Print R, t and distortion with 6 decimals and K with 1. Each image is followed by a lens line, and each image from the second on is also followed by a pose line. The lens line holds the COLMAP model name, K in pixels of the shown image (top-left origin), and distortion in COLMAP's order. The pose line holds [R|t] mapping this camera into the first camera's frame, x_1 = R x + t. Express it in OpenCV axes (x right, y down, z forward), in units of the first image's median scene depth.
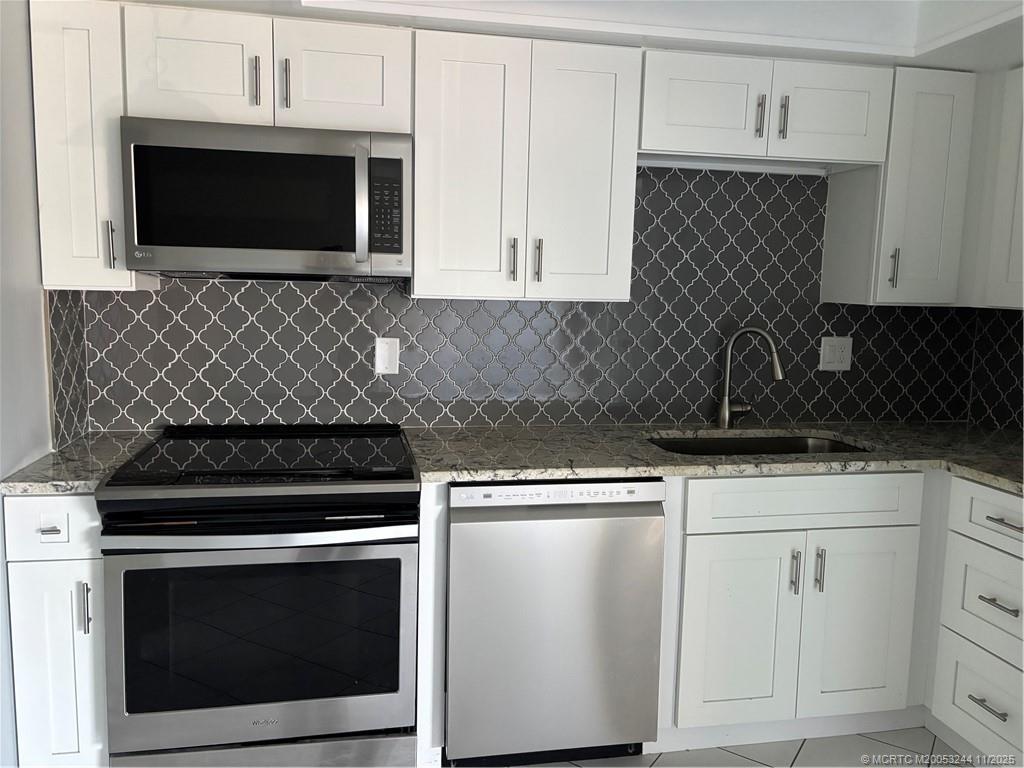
lens RADIAL K [[773.7, 0, 508.2], [0, 773.7, 375.1], [0, 0, 1]] dist [0.065376, -0.068154]
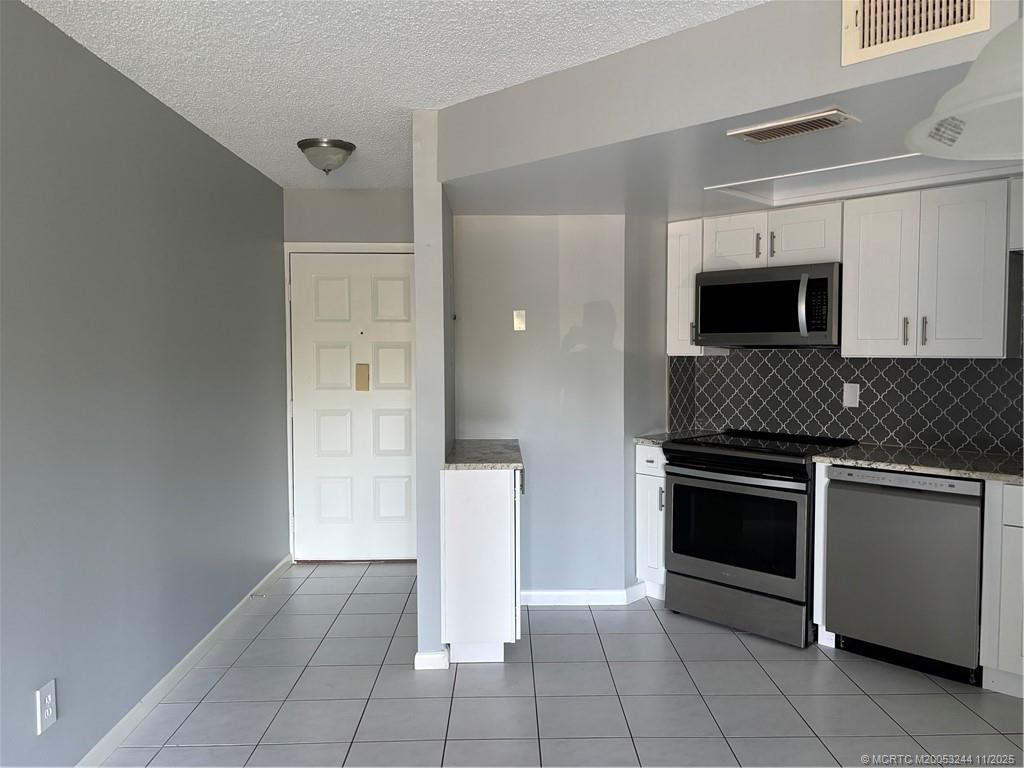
lens RADIAL K [[772.6, 0, 512.0], [0, 772.6, 384.0], [0, 0, 1]] dist [0.001446, -0.002940]
pose [[0.572647, 0.016282, -0.819641, 0.818629], [-0.081781, 0.995950, -0.037352, 0.074850], [0.815713, 0.088420, 0.571659, -0.499384]]
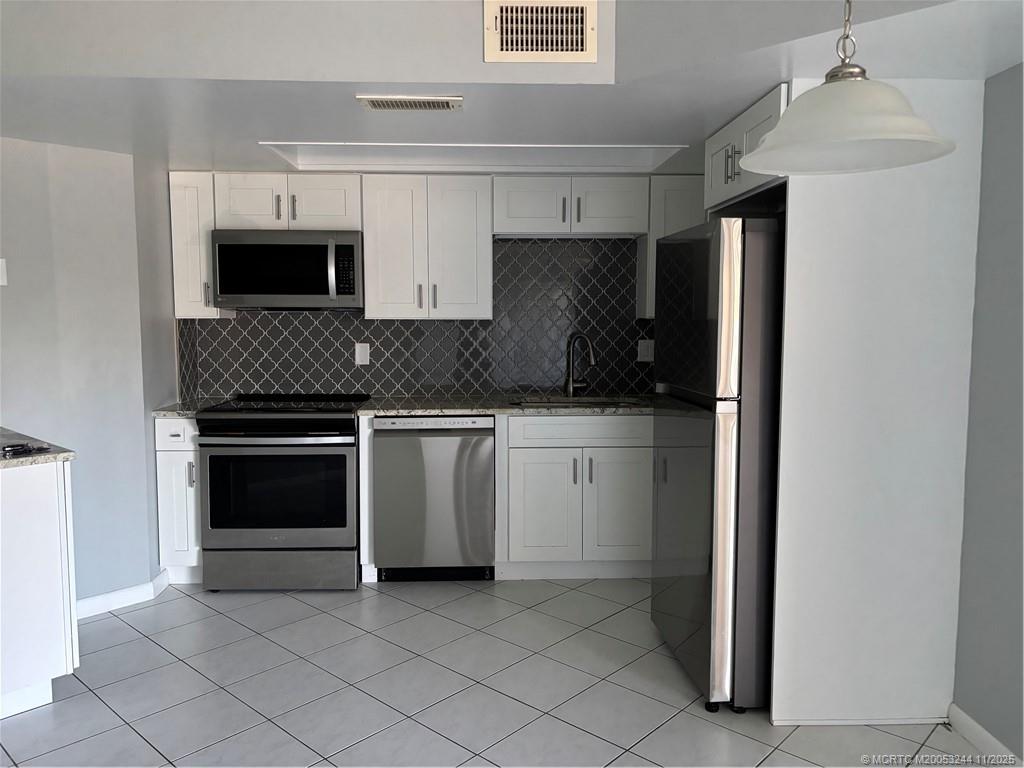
lens RADIAL K [[773.7, 0, 508.2], [0, 773.7, 375.1], [0, 0, 1]] dist [0.065376, -0.068154]
pose [[0.988786, -0.010608, -0.148961, 0.471195], [0.004739, 0.999200, -0.039698, 0.103542], [0.149263, 0.038547, 0.988046, -0.722781]]
